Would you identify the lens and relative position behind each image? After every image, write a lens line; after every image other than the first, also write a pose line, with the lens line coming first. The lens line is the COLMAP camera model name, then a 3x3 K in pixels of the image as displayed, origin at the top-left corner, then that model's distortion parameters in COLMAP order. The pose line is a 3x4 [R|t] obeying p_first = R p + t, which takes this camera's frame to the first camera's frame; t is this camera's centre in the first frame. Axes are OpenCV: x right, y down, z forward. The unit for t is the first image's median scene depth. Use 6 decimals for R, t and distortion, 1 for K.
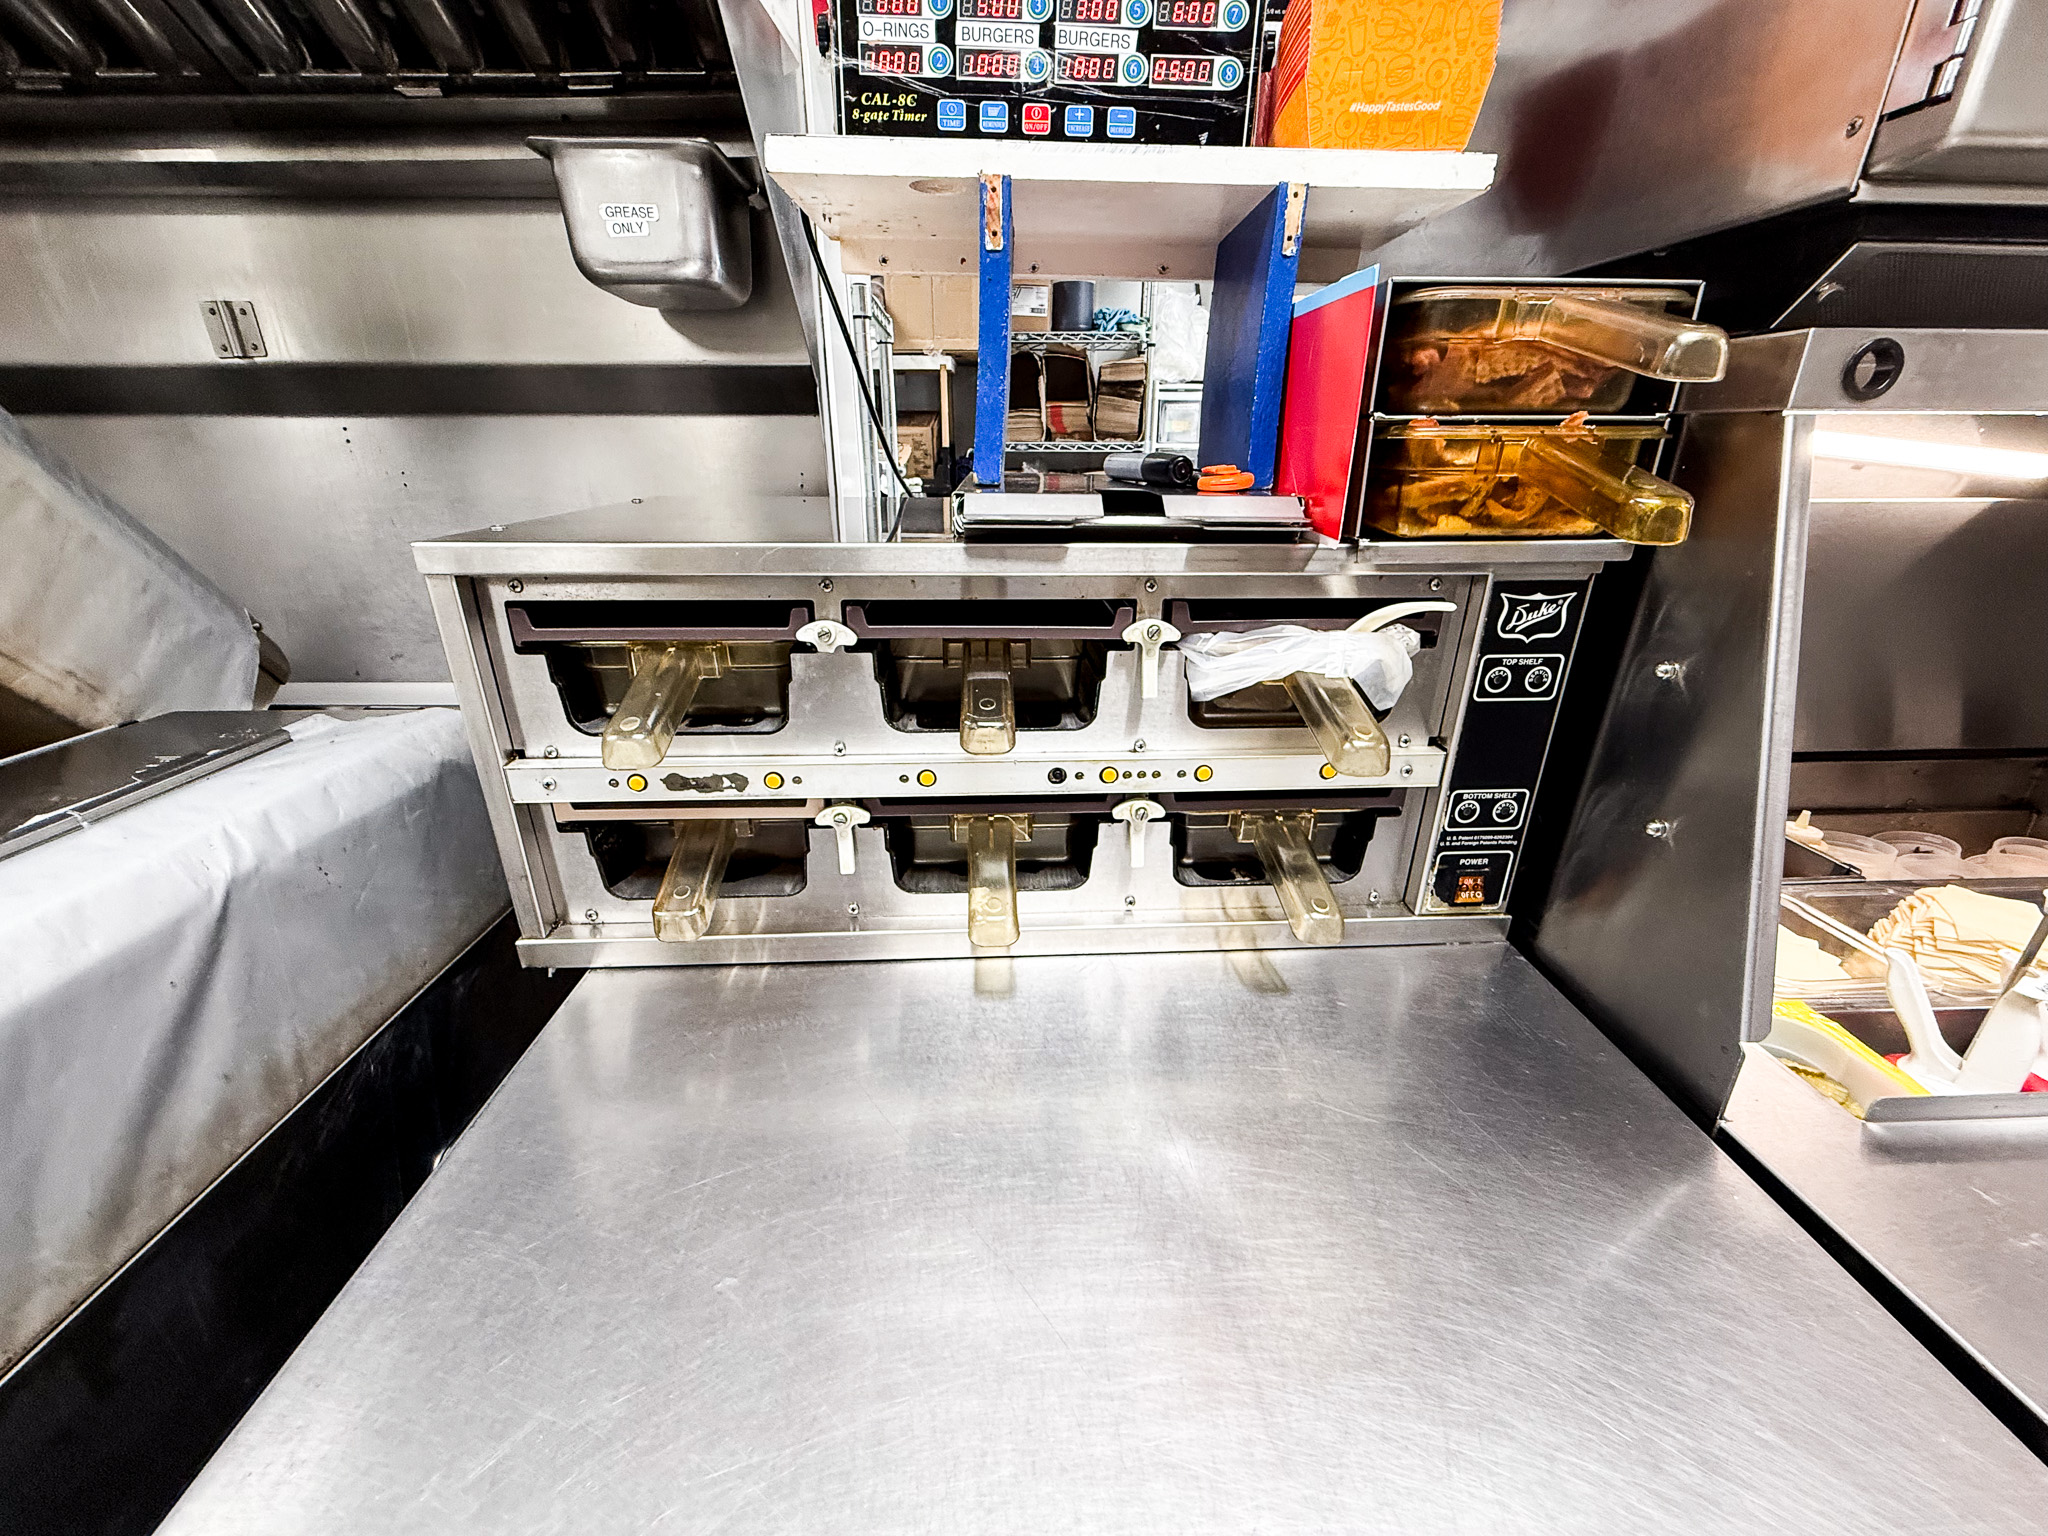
lens RADIAL K [[813.7, 0, 1021.2], [0, 813.7, 772.1], [0, 0, 1]] dist [-0.000139, 0.000126]
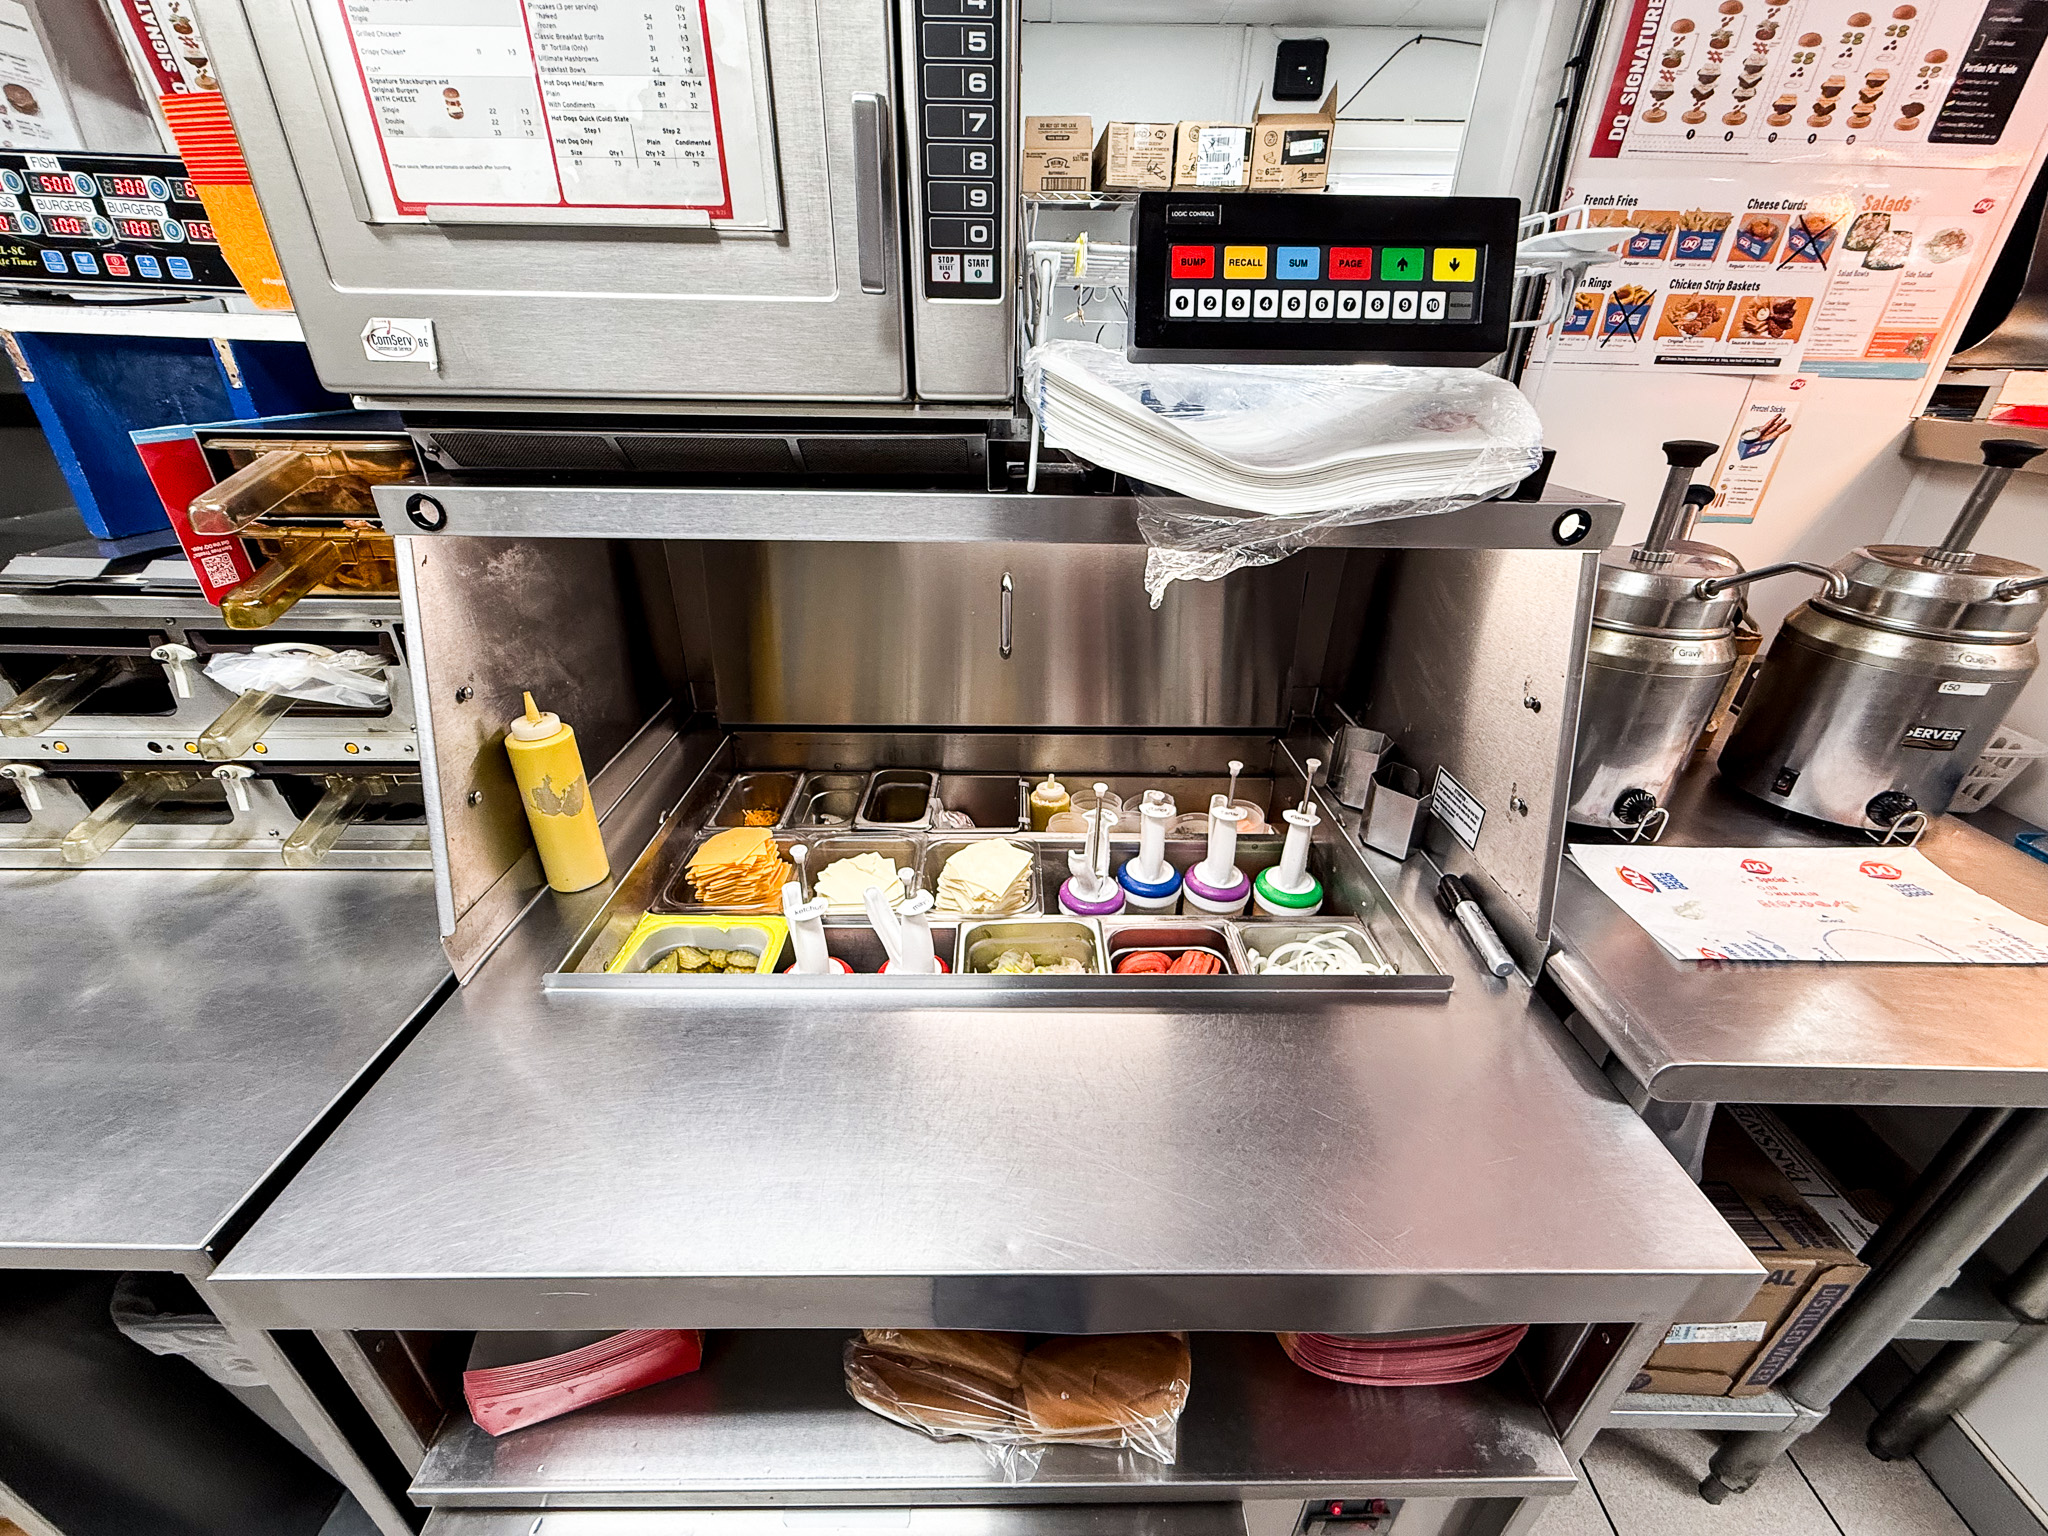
lens RADIAL K [[813.7, 0, 1021.2], [0, 813.7, 772.1], [0, 0, 1]] dist [-0.000139, 0.000126]
pose [[0.999374, 0.027586, -0.022161, 1.603277], [-0.025259, 0.994746, 0.099208, -0.133262], [0.024781, -0.098586, 0.994820, -0.405650]]
